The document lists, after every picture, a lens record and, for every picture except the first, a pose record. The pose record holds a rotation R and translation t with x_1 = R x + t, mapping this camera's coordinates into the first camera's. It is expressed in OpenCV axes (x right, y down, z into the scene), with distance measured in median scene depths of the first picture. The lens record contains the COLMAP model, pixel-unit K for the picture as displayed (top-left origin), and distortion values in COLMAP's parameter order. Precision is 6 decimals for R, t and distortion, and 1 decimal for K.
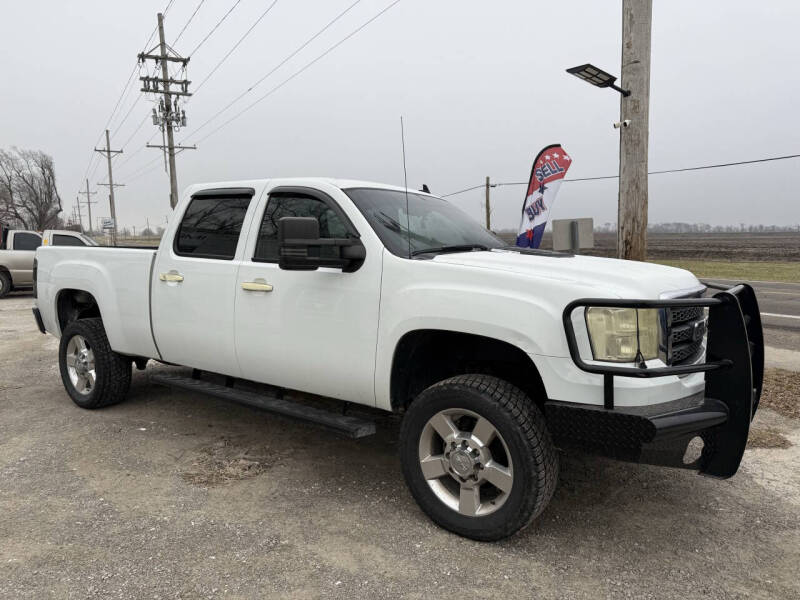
lens RADIAL K [[558.5, 0, 396.6], [0, 558.5, 305.1], [0, 0, 1]] dist [0.037781, -0.046144]
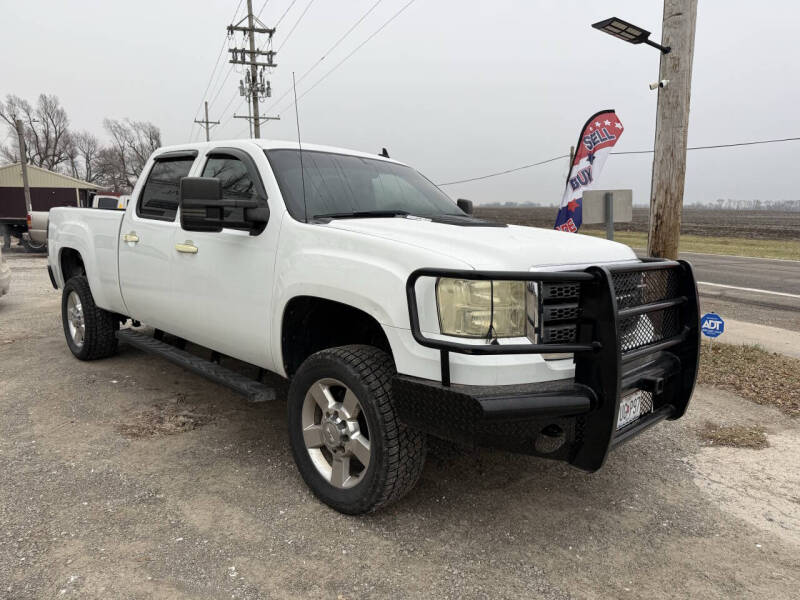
lens RADIAL K [[558.5, 0, 396.6], [0, 558.5, 305.1], [0, 0, 1]] dist [0.037781, -0.046144]
pose [[0.987697, 0.044545, -0.149904, 0.258034], [-0.037244, 0.997995, 0.051172, 0.003426], [0.151883, -0.044959, 0.987375, 0.047040]]
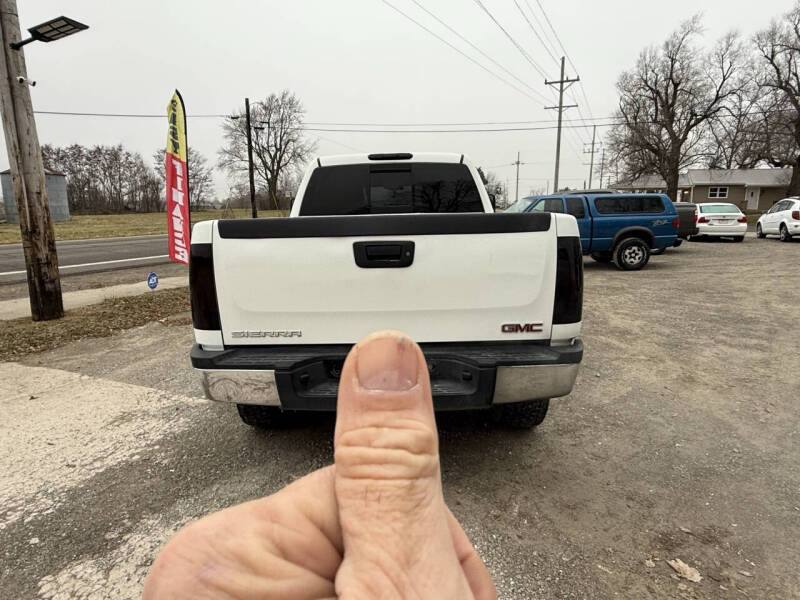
lens RADIAL K [[490.4, 0, 395.3], [0, 490.4, 301.7], [0, 0, 1]] dist [-0.000960, 0.000447]
pose [[-0.583971, -0.144360, 0.798836, -1.250820], [0.090789, 0.966273, 0.240987, -0.202310], [-0.806682, 0.213255, -0.551169, 1.952842]]
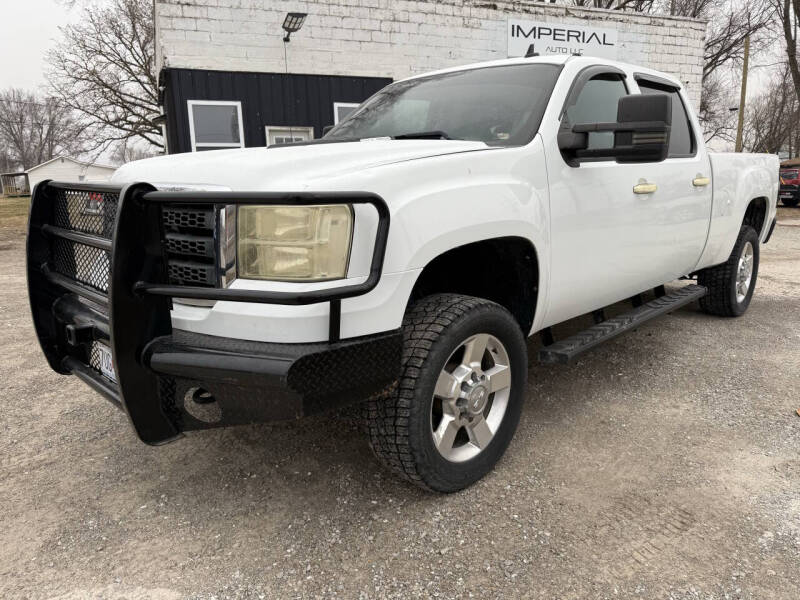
lens RADIAL K [[558.5, 0, 396.6], [0, 558.5, 305.1], [0, 0, 1]] dist [0.037781, -0.046144]
pose [[-0.154228, 0.225975, -0.961847, 0.931128], [-0.083398, 0.967043, 0.240569, -0.070284], [0.984509, 0.117319, -0.130299, 1.103183]]
